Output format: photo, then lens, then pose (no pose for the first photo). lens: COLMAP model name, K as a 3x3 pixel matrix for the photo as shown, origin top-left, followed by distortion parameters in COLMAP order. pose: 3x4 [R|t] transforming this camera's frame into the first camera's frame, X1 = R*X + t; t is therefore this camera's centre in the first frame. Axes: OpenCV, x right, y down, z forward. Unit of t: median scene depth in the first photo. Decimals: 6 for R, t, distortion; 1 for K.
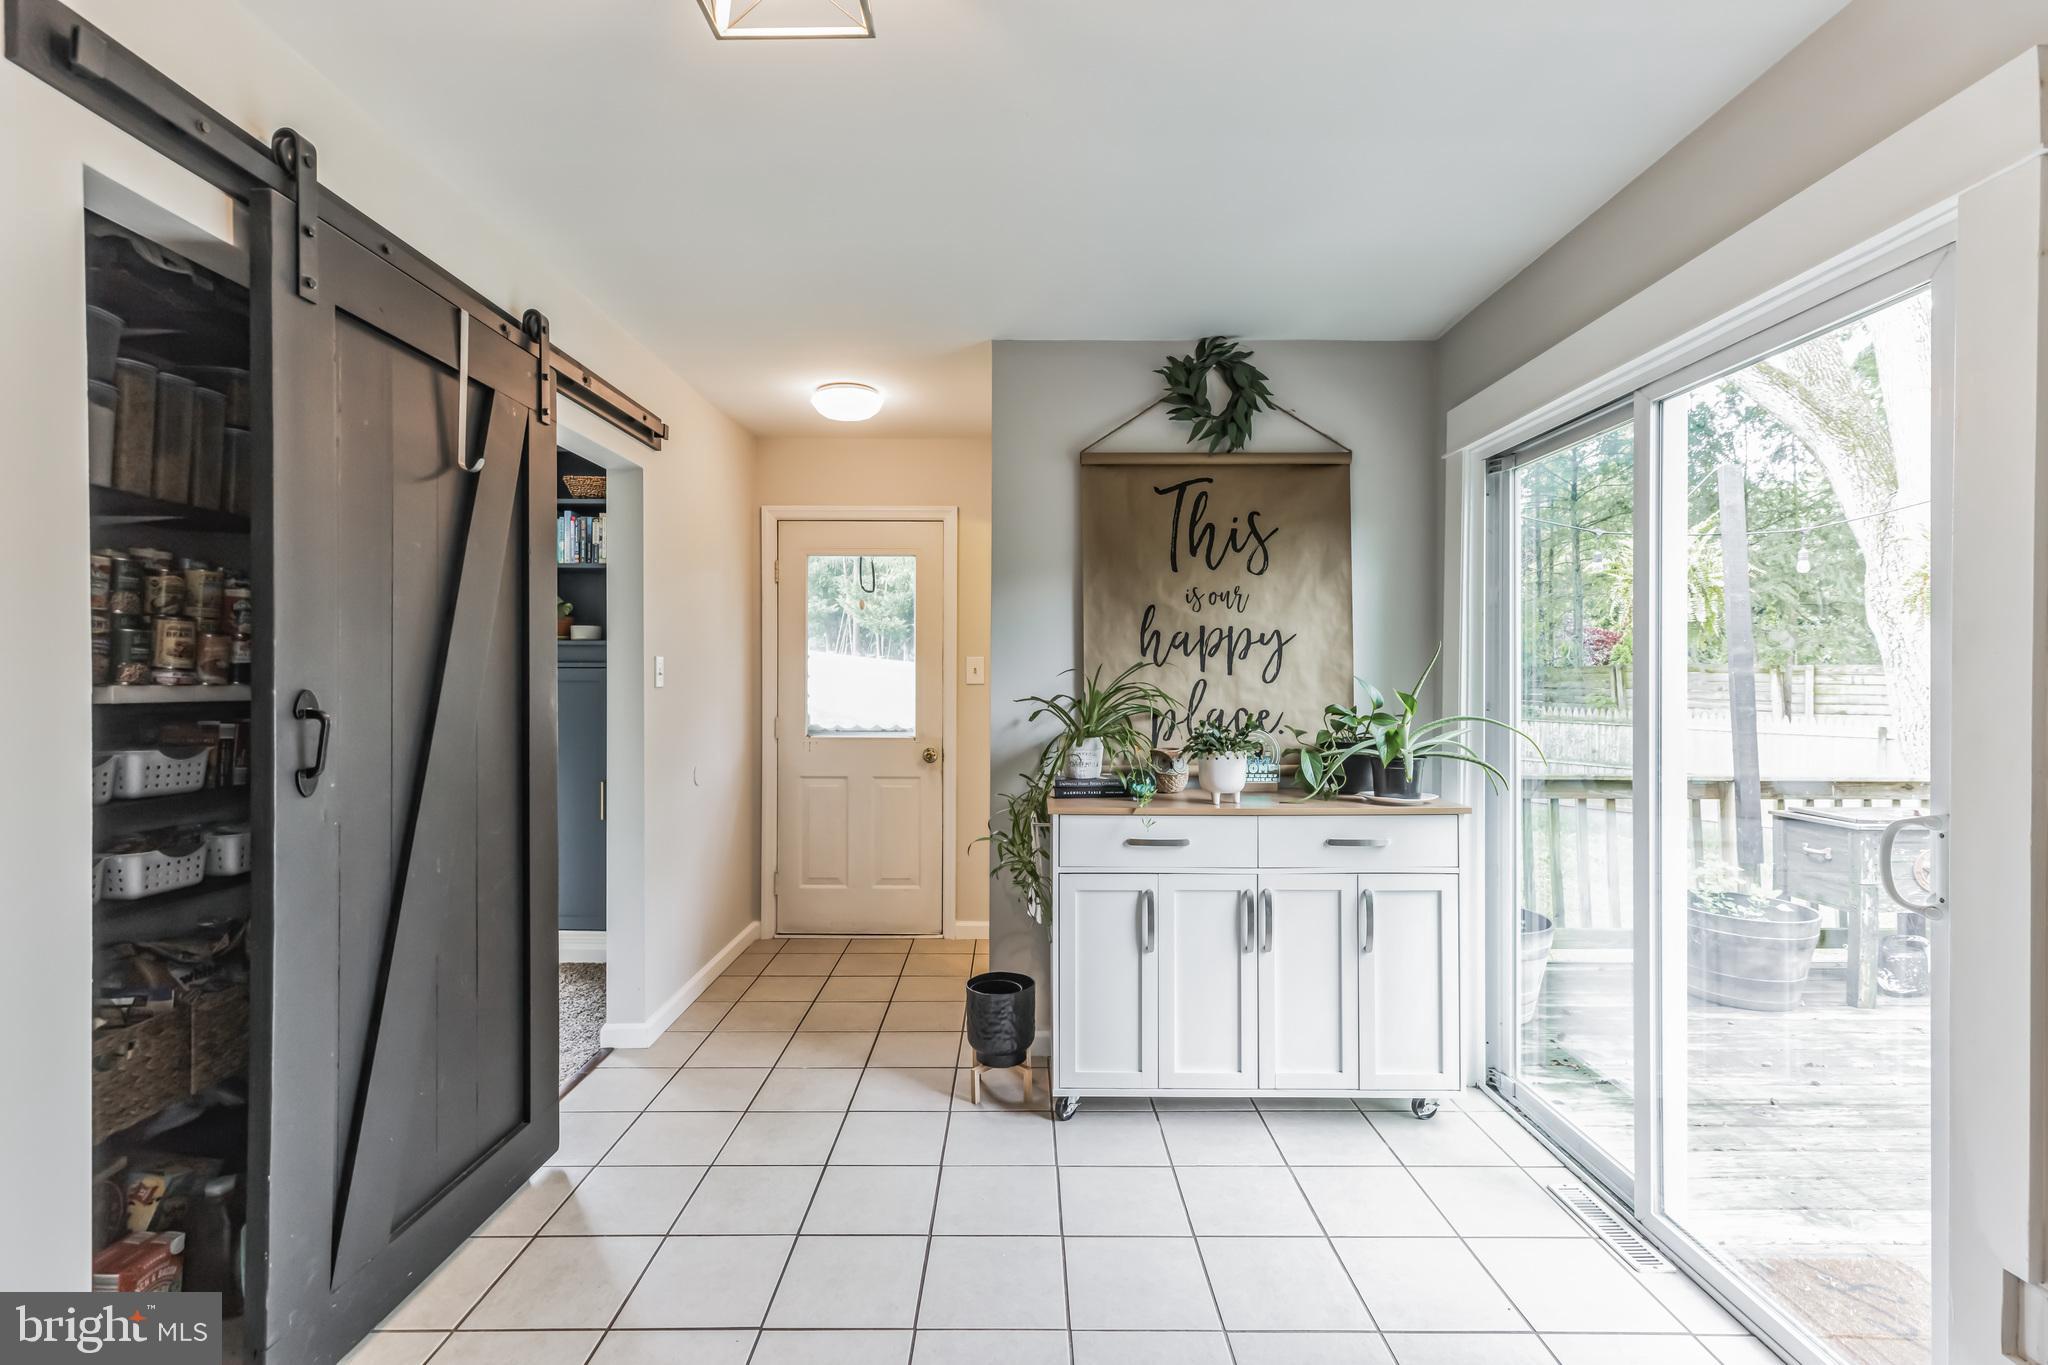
lens RADIAL K [[921.4, 0, 1023.0], [0, 921.4, 669.7], [0, 0, 1]] dist [0.002393, -0.000583]
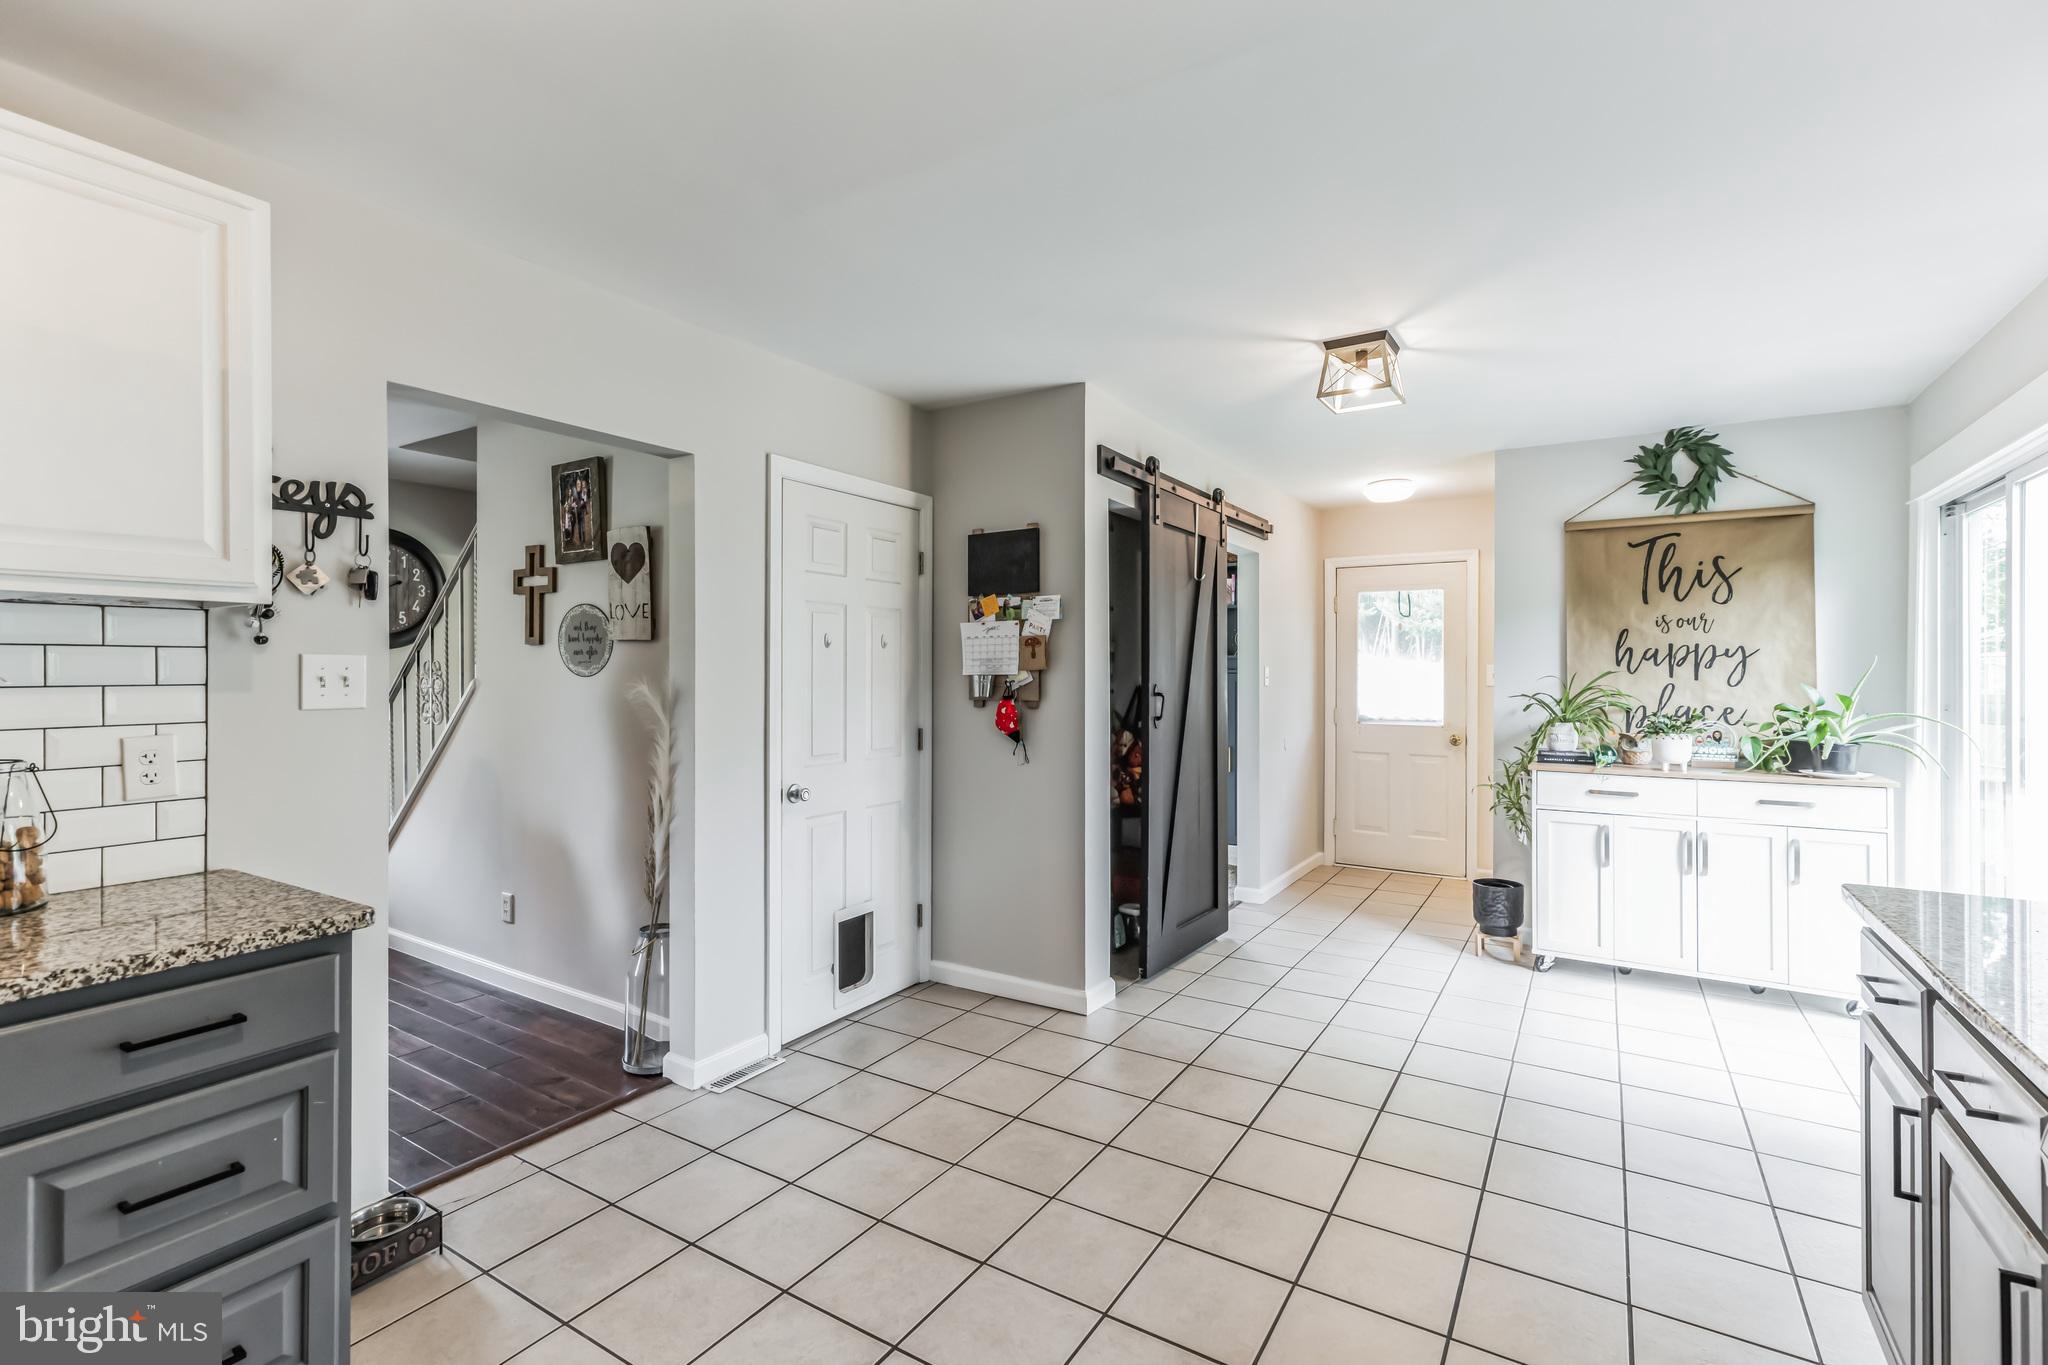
lens RADIAL K [[921.4, 0, 1024.4], [0, 921.4, 670.3], [0, 0, 1]] dist [0.002393, -0.000583]
pose [[0.846942, 0.000385, -0.531686, 0.113729], [-0.001258, 0.999998, -0.001280, -0.005876], [0.531684, 0.001753, 0.846941, -0.647922]]
